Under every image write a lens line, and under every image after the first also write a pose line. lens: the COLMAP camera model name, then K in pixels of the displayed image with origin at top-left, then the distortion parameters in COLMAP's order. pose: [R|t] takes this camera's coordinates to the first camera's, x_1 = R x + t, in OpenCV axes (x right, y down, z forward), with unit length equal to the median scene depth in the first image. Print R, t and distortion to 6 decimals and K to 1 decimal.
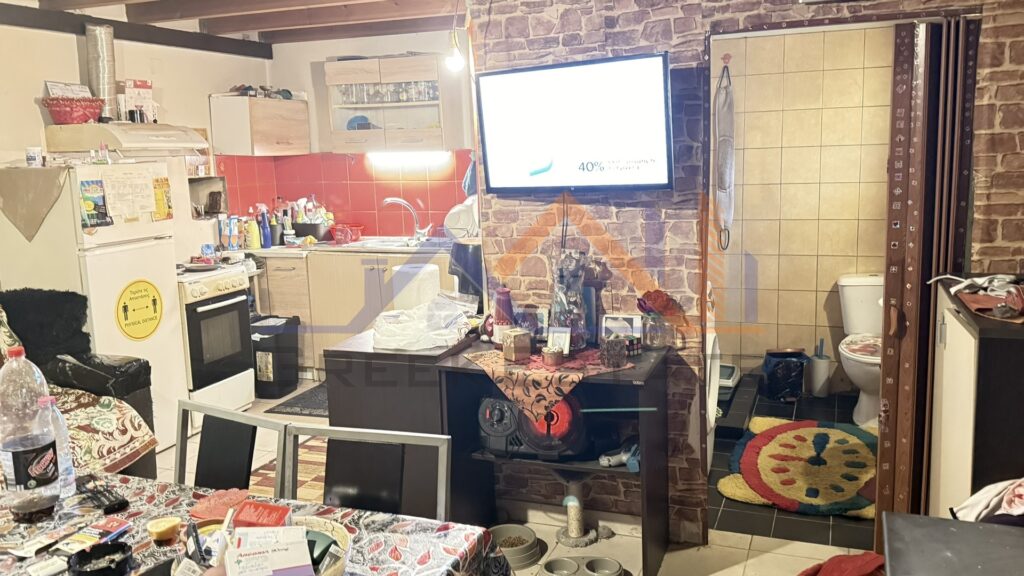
lens RADIAL K [[835.9, 0, 521.7], [0, 835.9, 283.2], [0, 0, 1]] dist [0.121276, -0.206475]
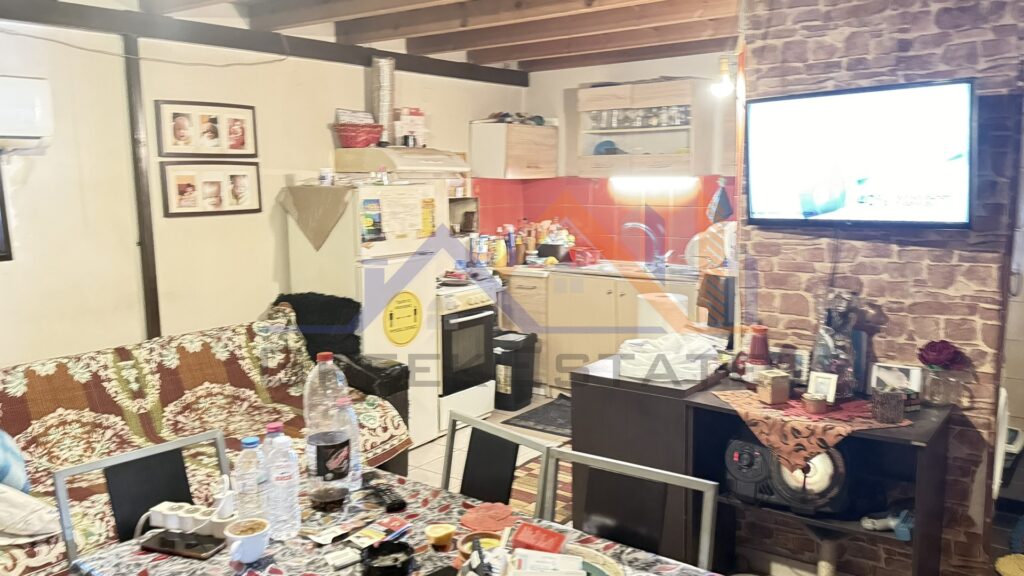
lens RADIAL K [[835.9, 0, 499.6], [0, 835.9, 290.4], [0, 0, 1]] dist [0.121276, -0.206475]
pose [[0.957566, 0.061394, -0.281600, -0.031914], [-0.065713, 0.997821, -0.005911, -0.007199], [0.280623, 0.024165, 0.959514, -0.001687]]
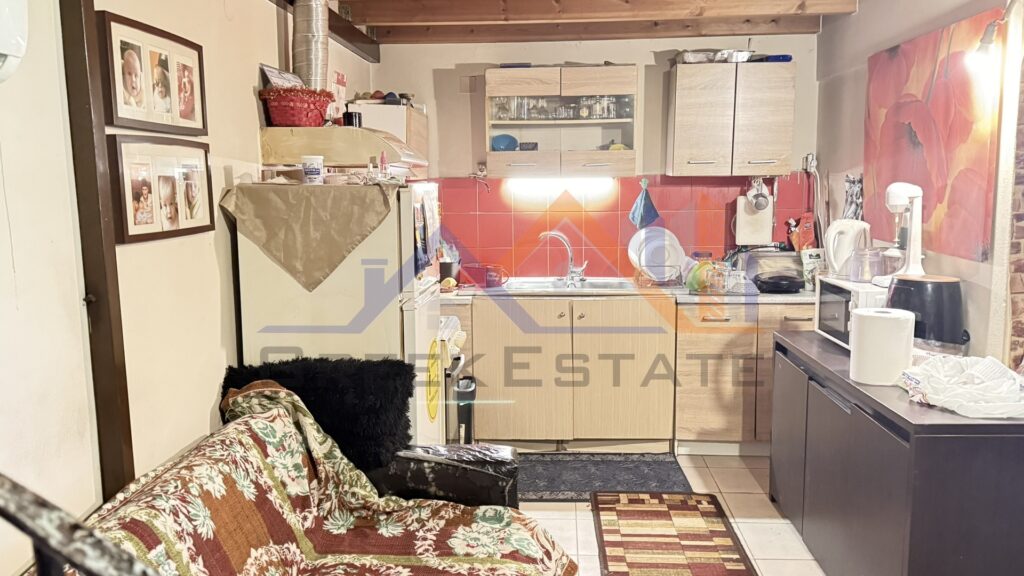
lens RADIAL K [[835.9, 0, 507.8], [0, 835.9, 289.6], [0, 0, 1]] dist [0.121276, -0.206475]
pose [[0.952983, -0.018977, 0.302428, -0.682734], [0.030812, 0.998933, -0.034410, -0.022861], [-0.301452, 0.042111, 0.952551, 0.317021]]
